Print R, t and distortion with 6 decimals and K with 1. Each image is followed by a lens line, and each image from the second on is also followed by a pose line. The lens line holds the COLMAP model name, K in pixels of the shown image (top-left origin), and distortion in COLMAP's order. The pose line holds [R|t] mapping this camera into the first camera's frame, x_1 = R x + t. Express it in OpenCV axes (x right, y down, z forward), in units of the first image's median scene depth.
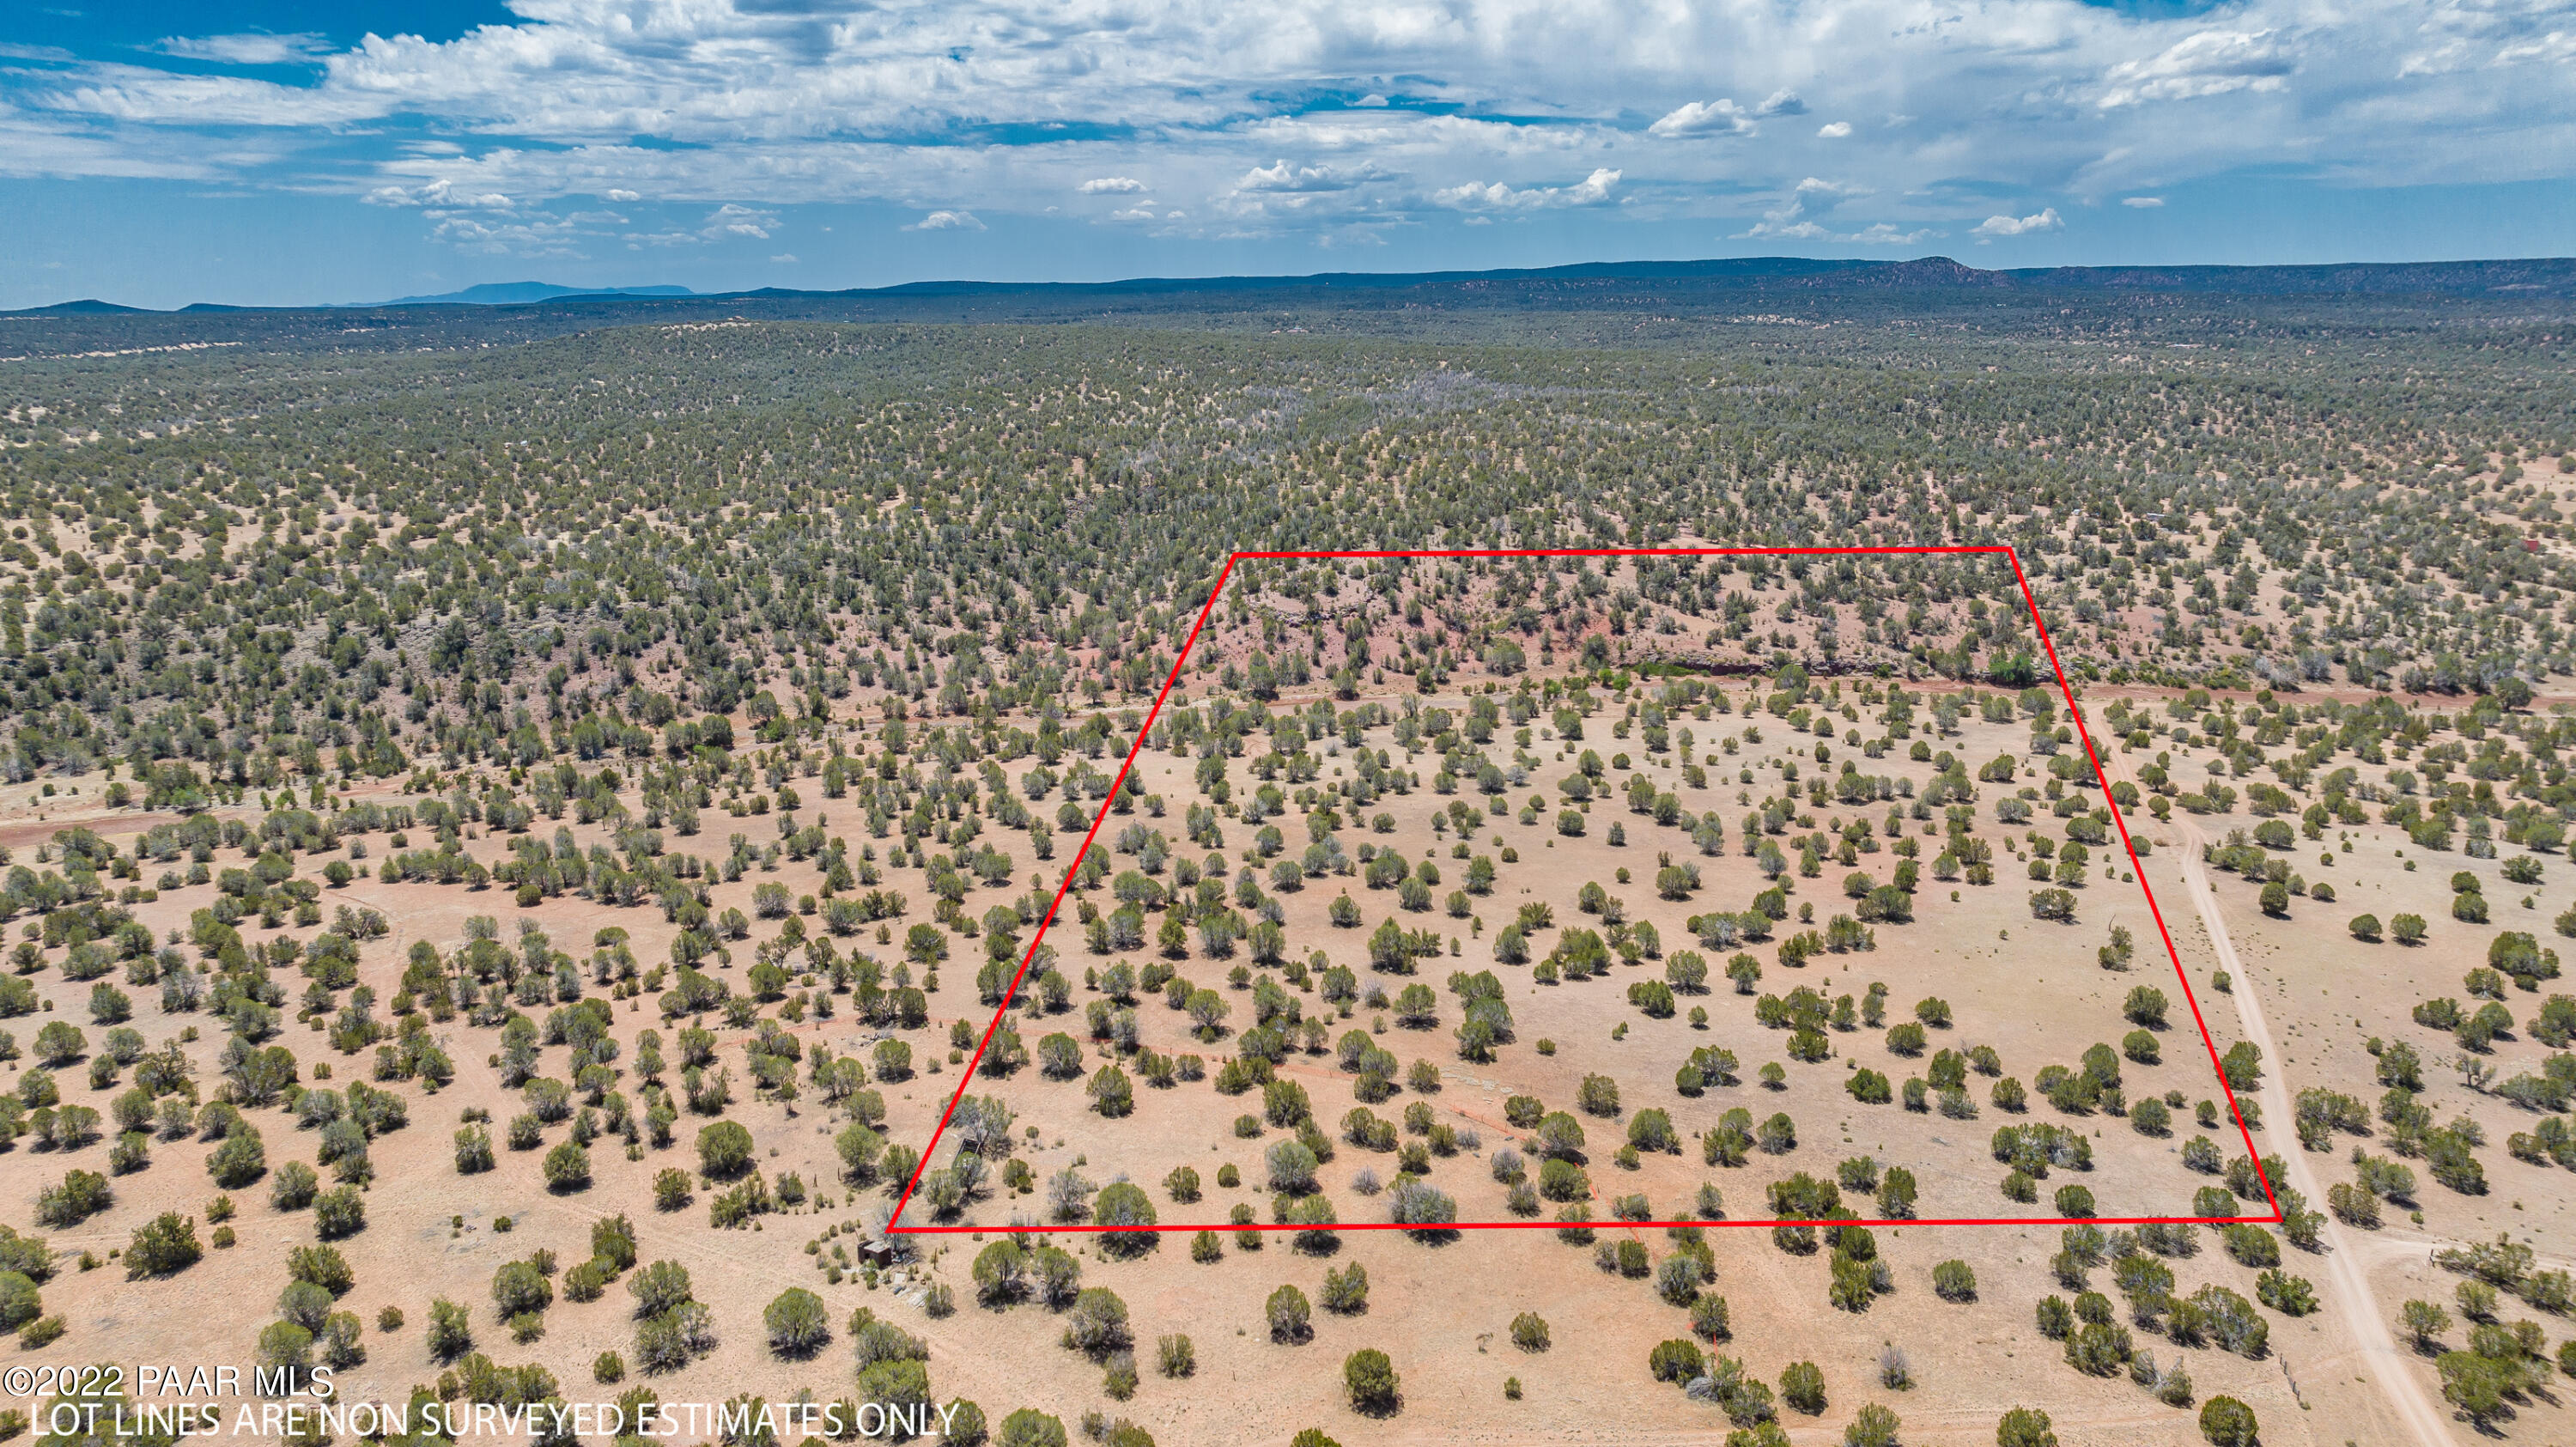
lens RADIAL K [[1829.6, 0, 1265.3], [0, 1829.6, 720.3], [0, 0, 1]] dist [-0.024880, 0.002308]
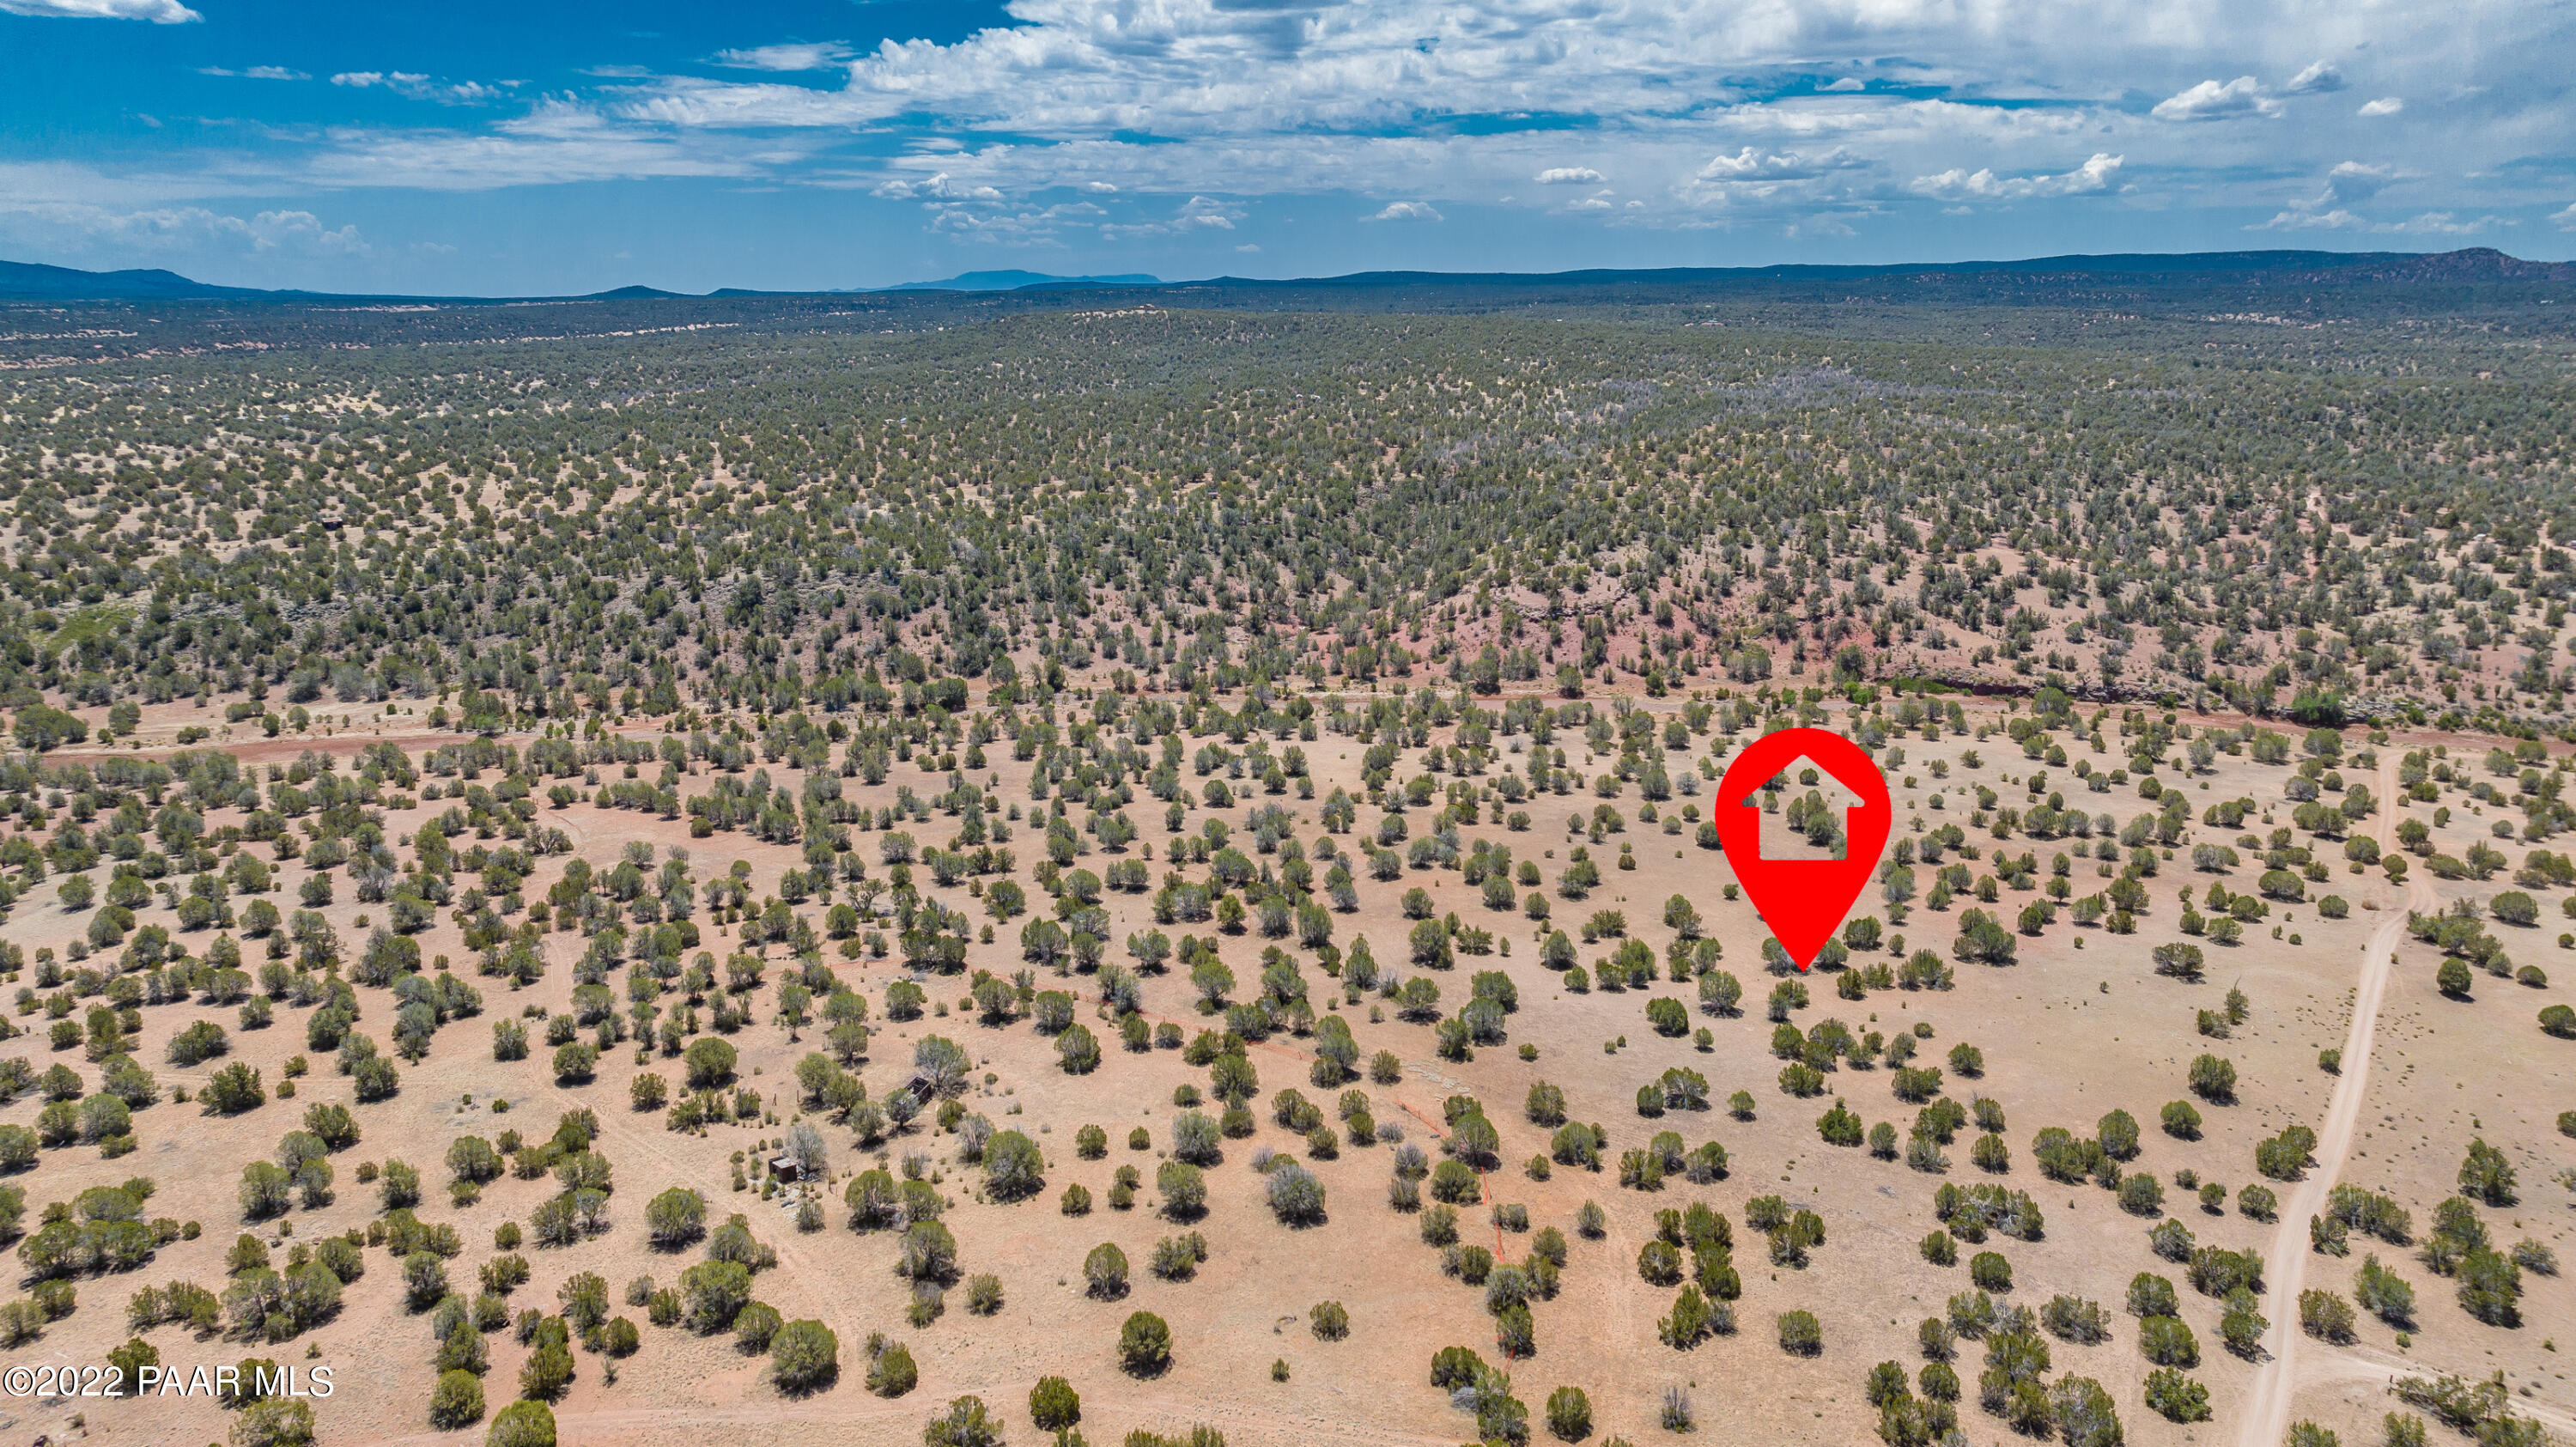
lens RADIAL K [[1829.6, 0, 1265.3], [0, 1829.6, 720.3], [0, 0, 1]] dist [-0.024880, 0.002308]
pose [[0.969846, 0.060408, -0.236112, 0.115533], [-0.059242, 0.998171, 0.012038, -0.001324], [0.236408, 0.002313, 0.971651, 0.005663]]
